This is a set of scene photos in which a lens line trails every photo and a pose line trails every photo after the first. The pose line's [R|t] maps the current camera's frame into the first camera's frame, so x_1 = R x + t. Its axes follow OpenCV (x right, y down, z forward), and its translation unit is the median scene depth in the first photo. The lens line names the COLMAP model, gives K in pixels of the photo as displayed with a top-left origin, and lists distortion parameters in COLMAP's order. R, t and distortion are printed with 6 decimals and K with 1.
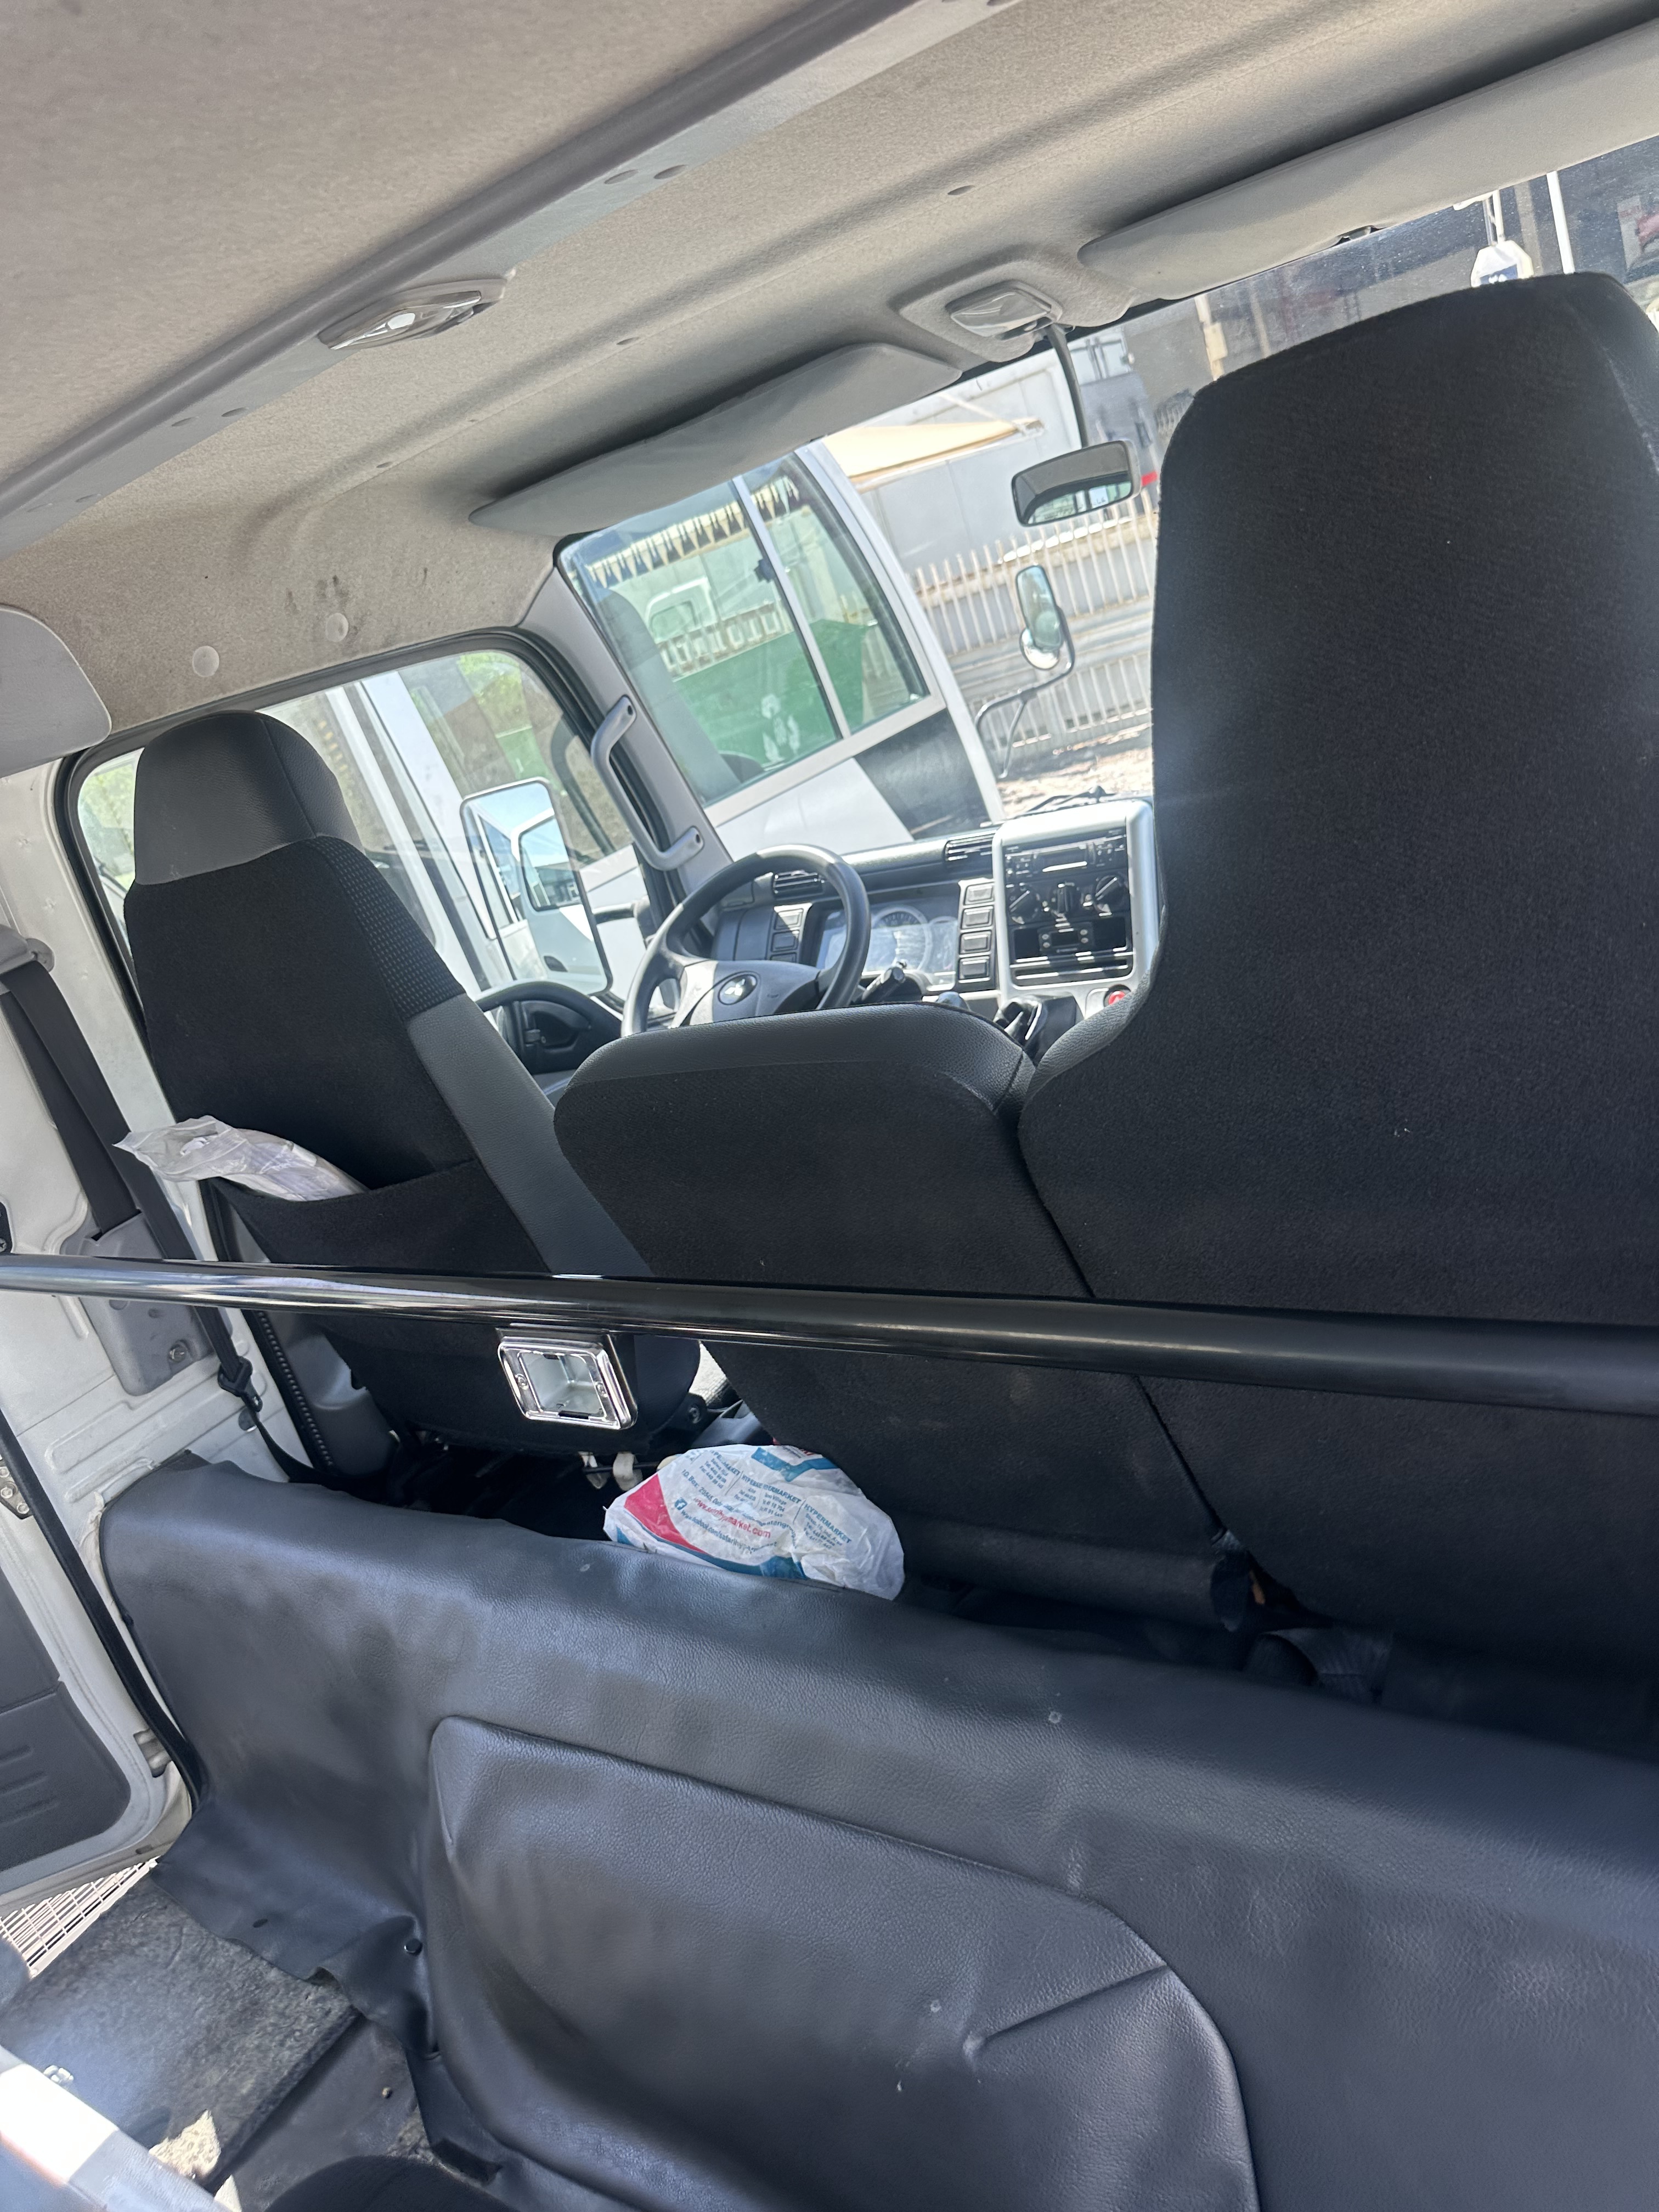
lens RADIAL K [[1578.5, 0, 820.4], [0, 1578.5, 1087.2], [0, 0, 1]] dist [0.076569, -0.111141]
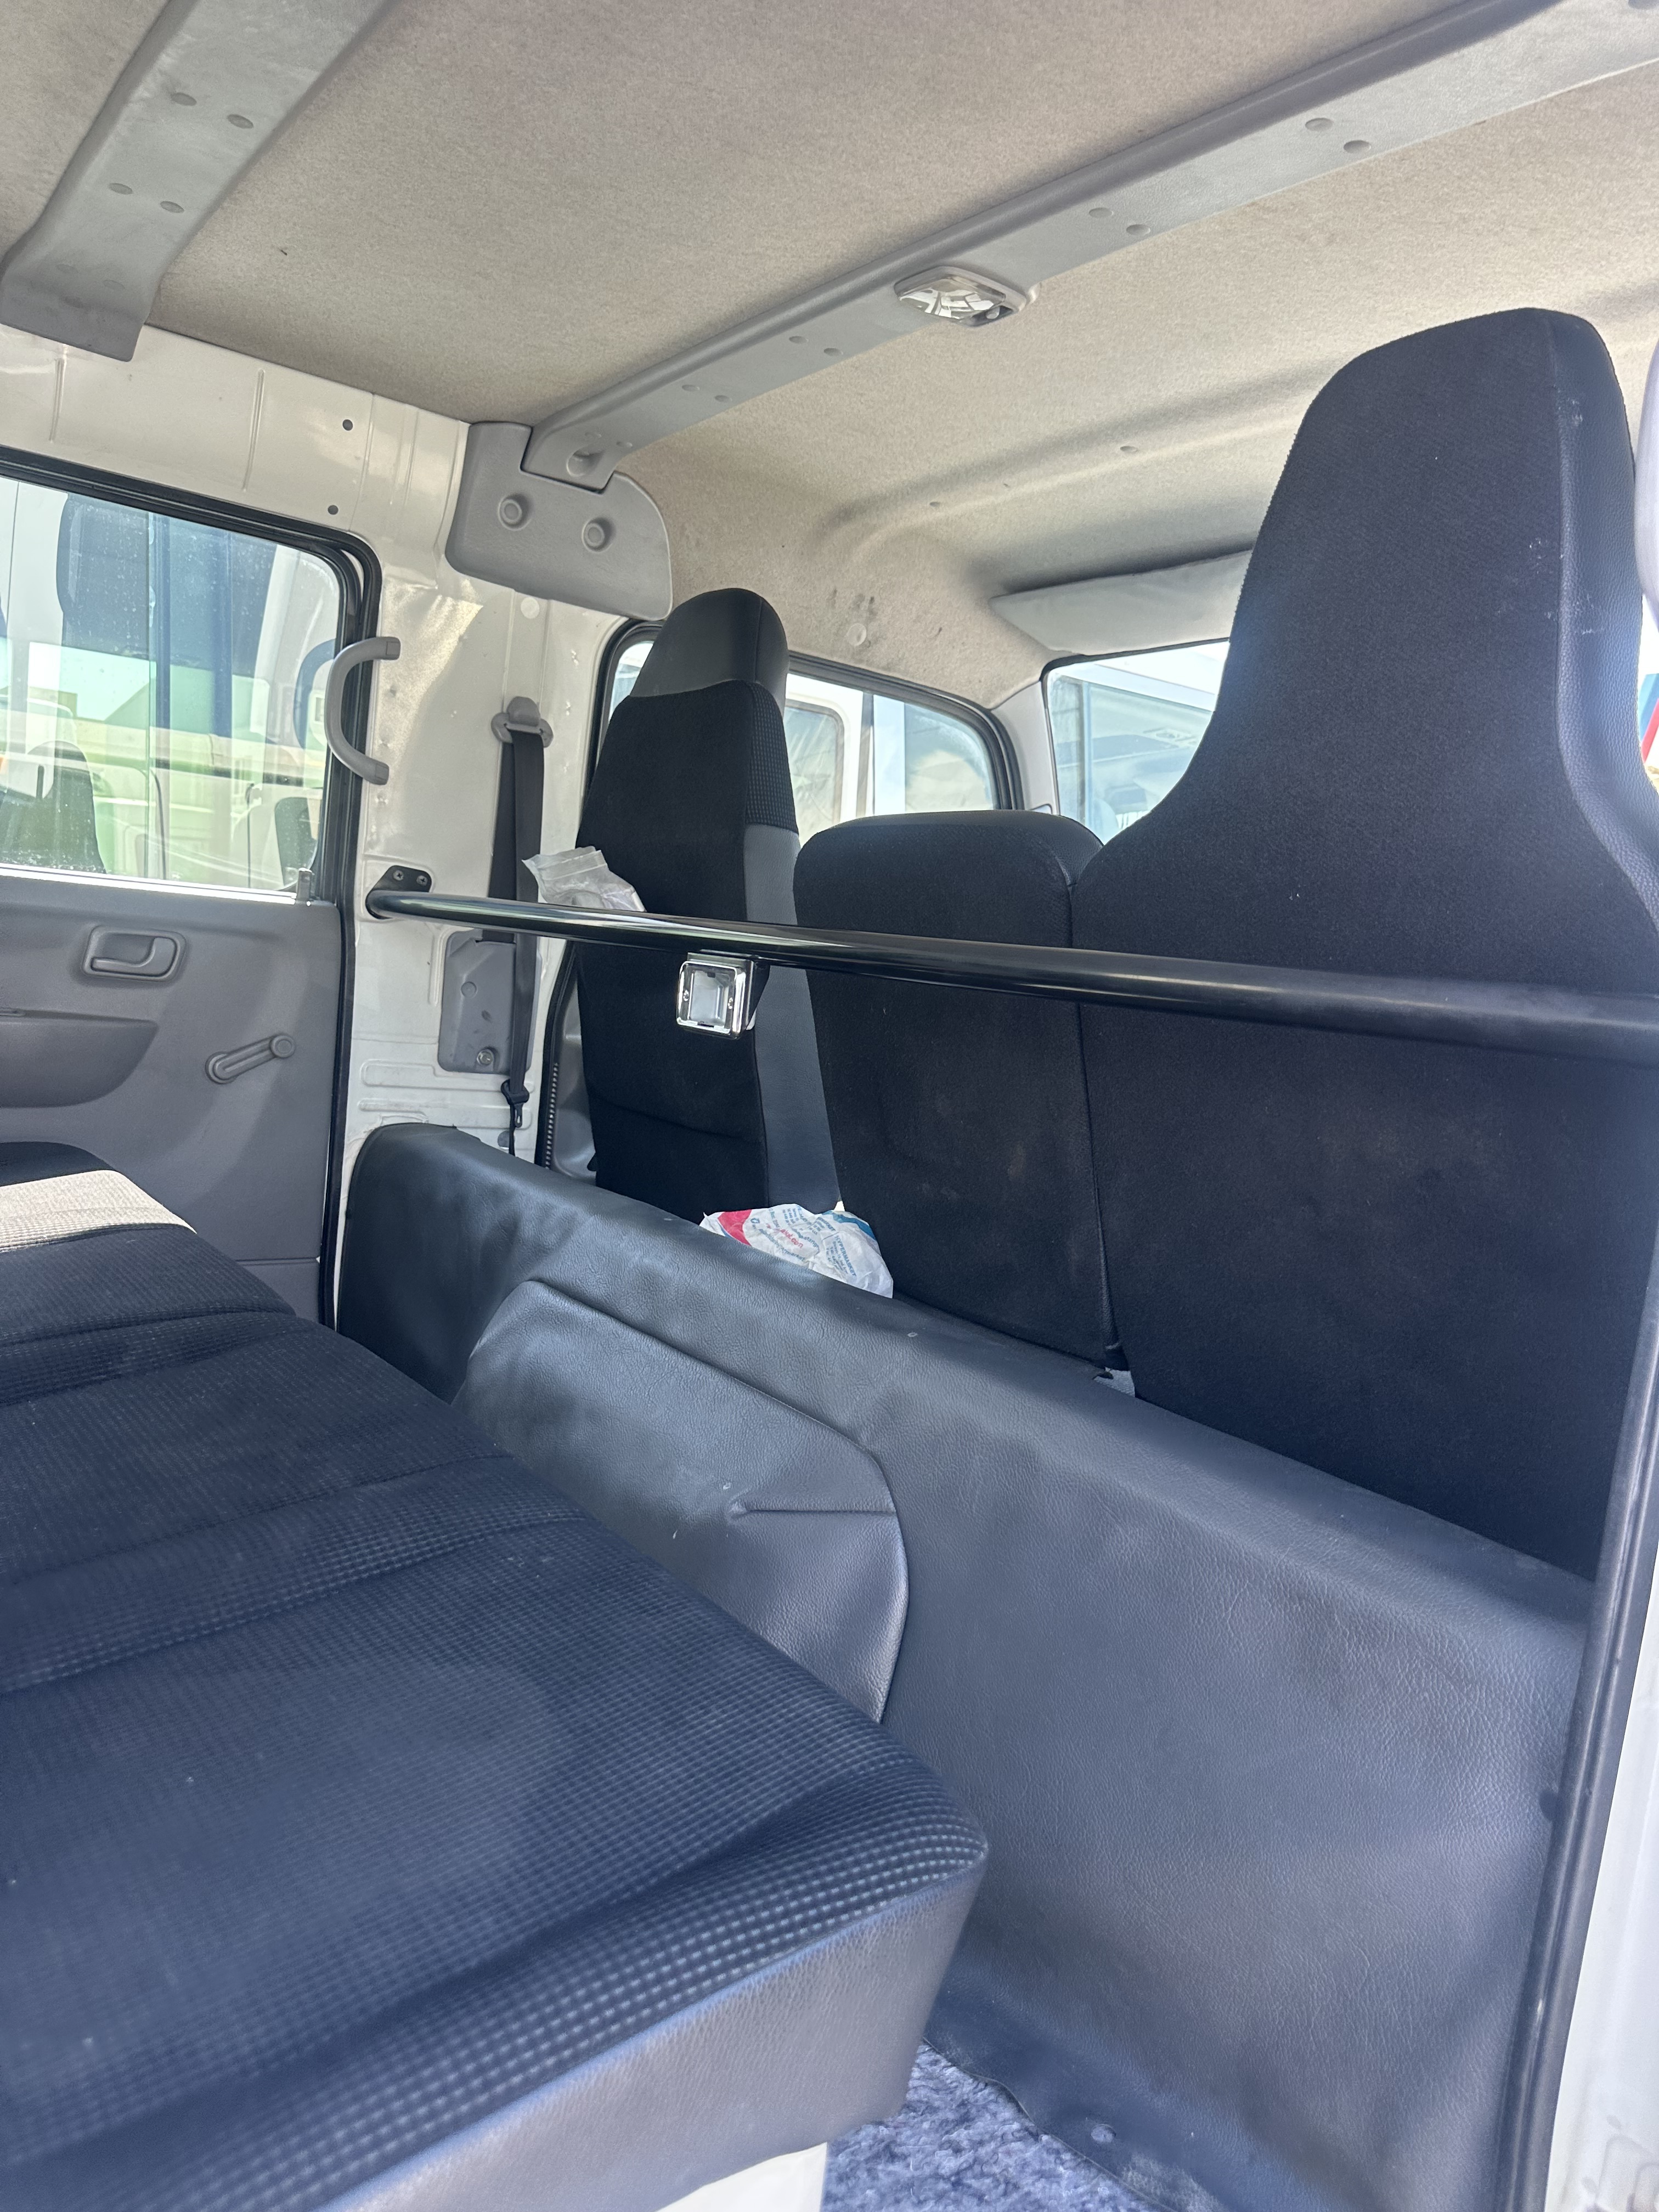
lens RADIAL K [[1567.0, 0, 855.3], [0, 1567.0, 1136.3], [0, 0, 1]] dist [0.090404, -0.112961]
pose [[0.872848, 0.415619, -0.255727, 0.225648], [-0.455232, 0.882262, -0.119909, 0.263937], [0.175782, 0.221077, 0.959284, -0.159187]]
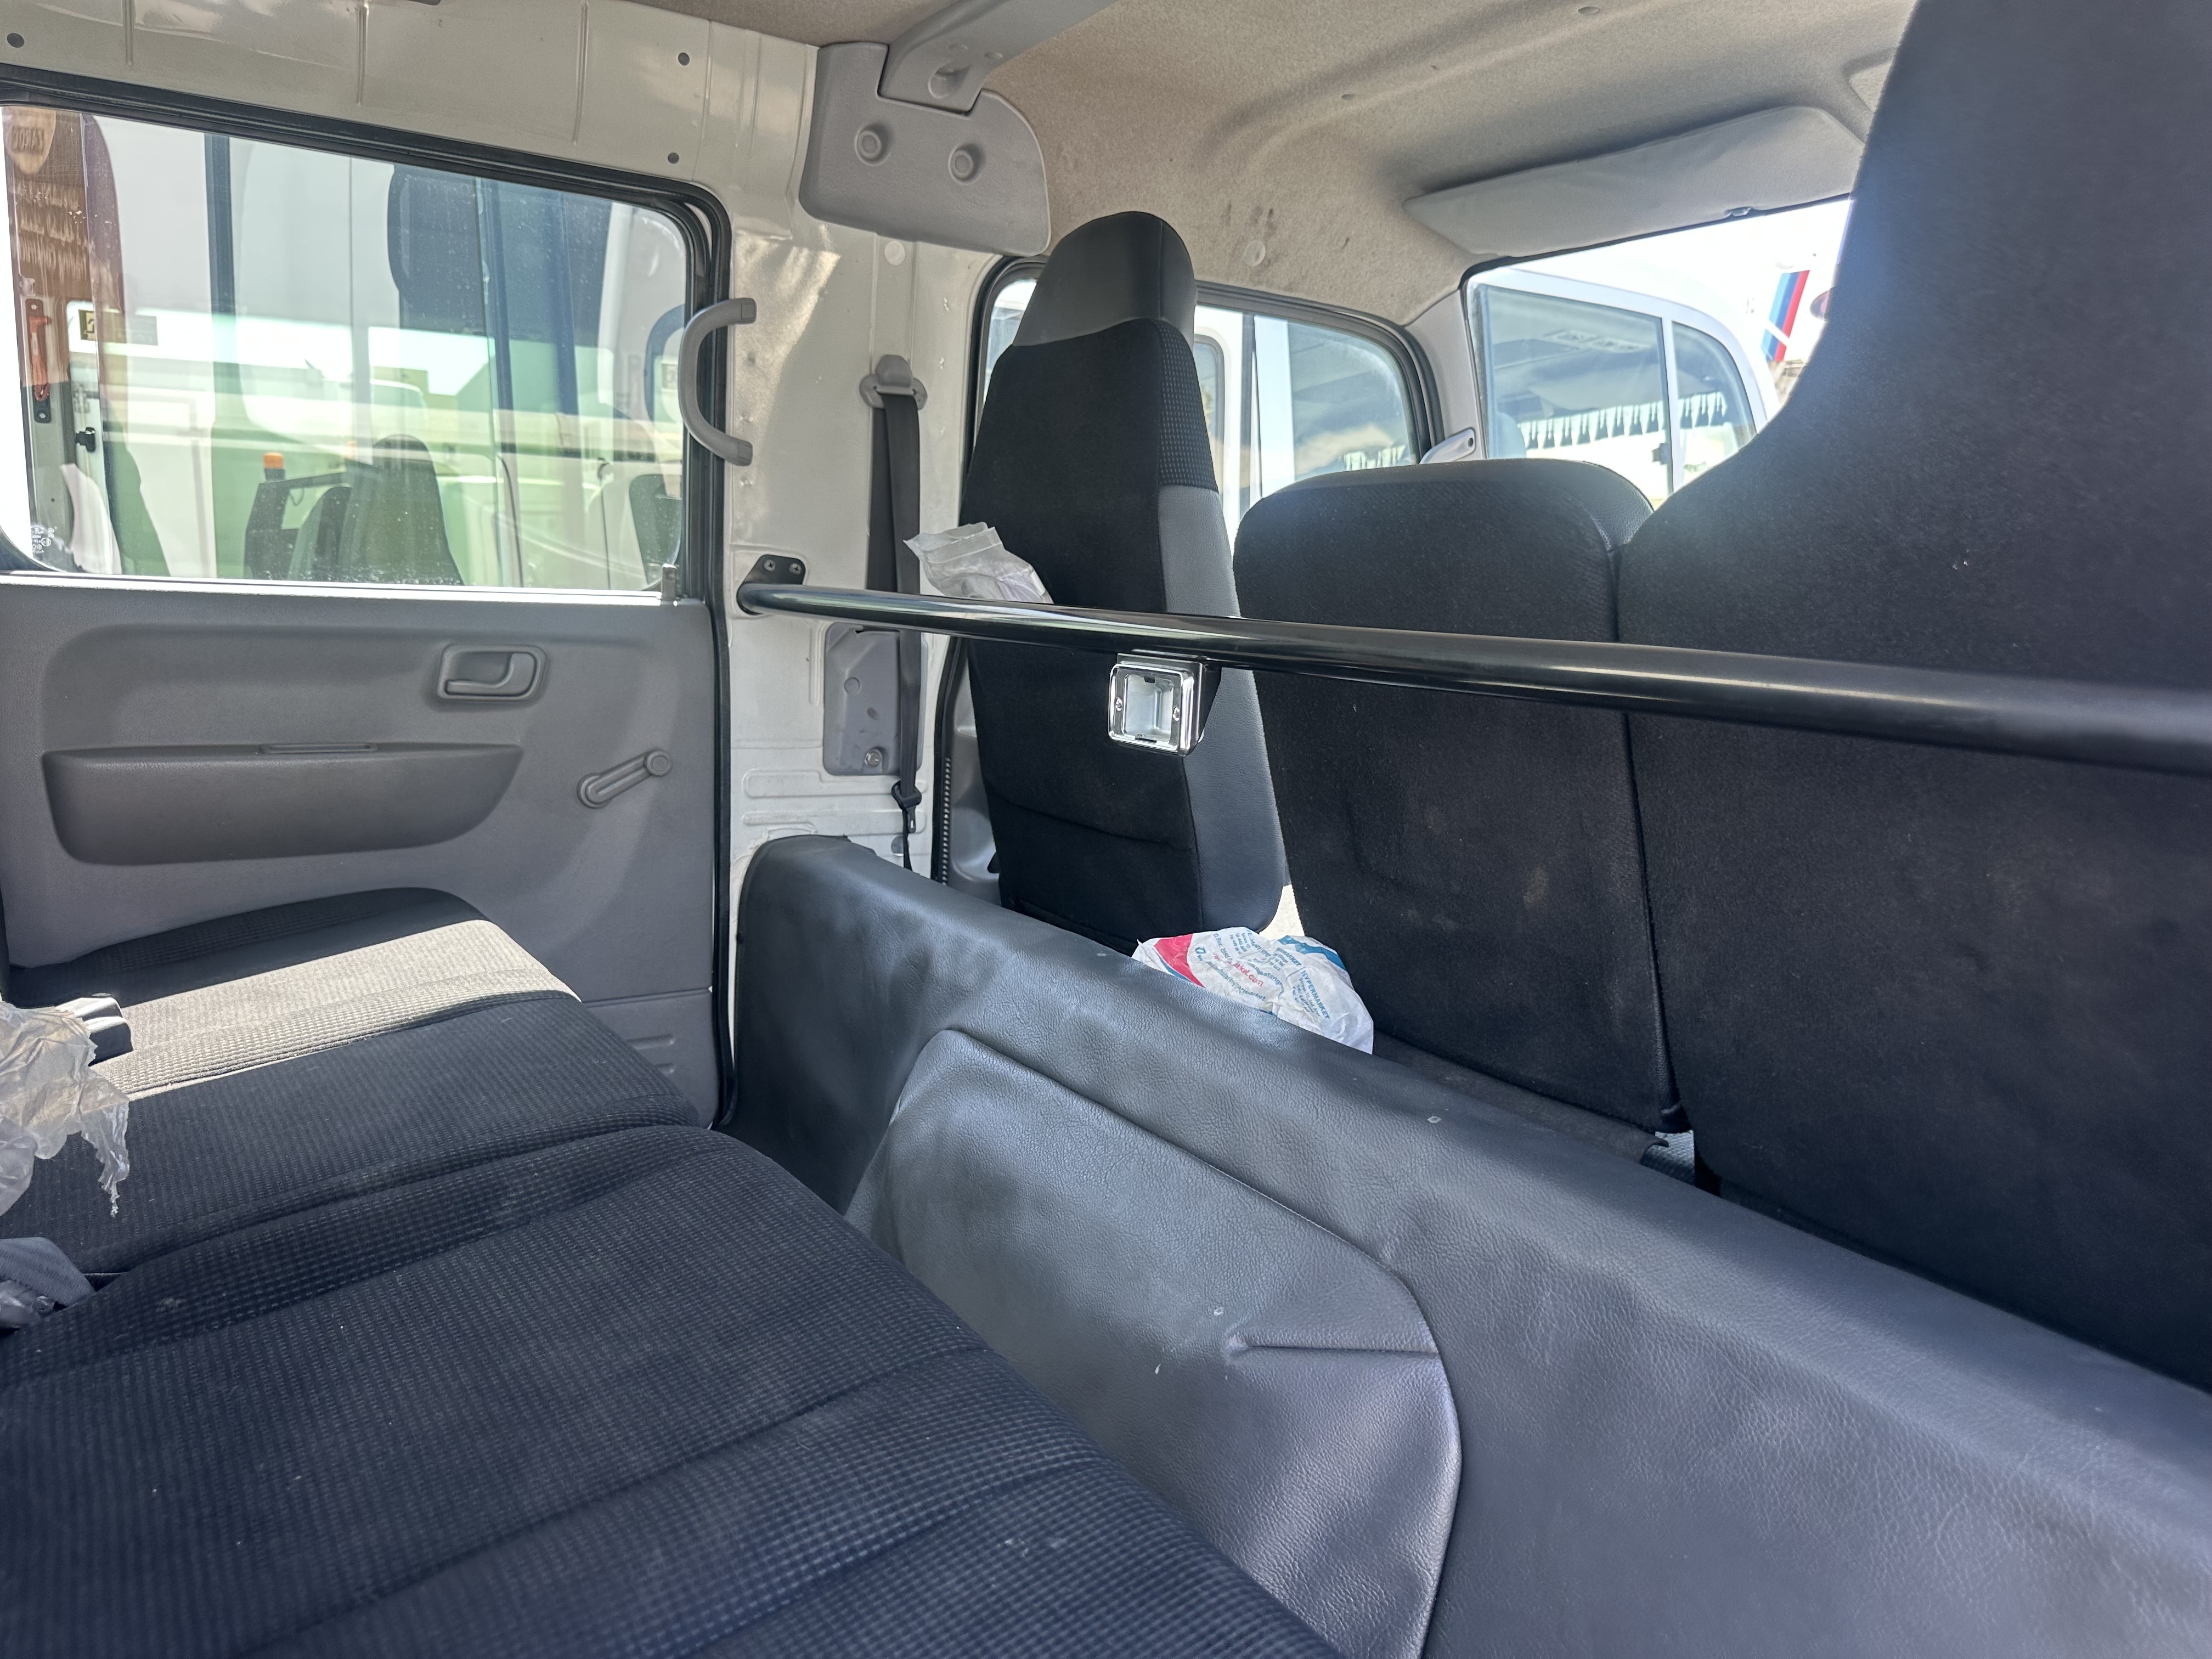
lens RADIAL K [[1578.5, 0, 1116.2], [0, 1578.5, 824.6], [0, 0, 1]] dist [0.076569, -0.111141]
pose [[0.875790, 0.380747, -0.296687, 0.123249], [-0.414686, 0.908065, -0.058767, 0.227138], [0.247036, 0.174499, 0.953165, -0.048528]]
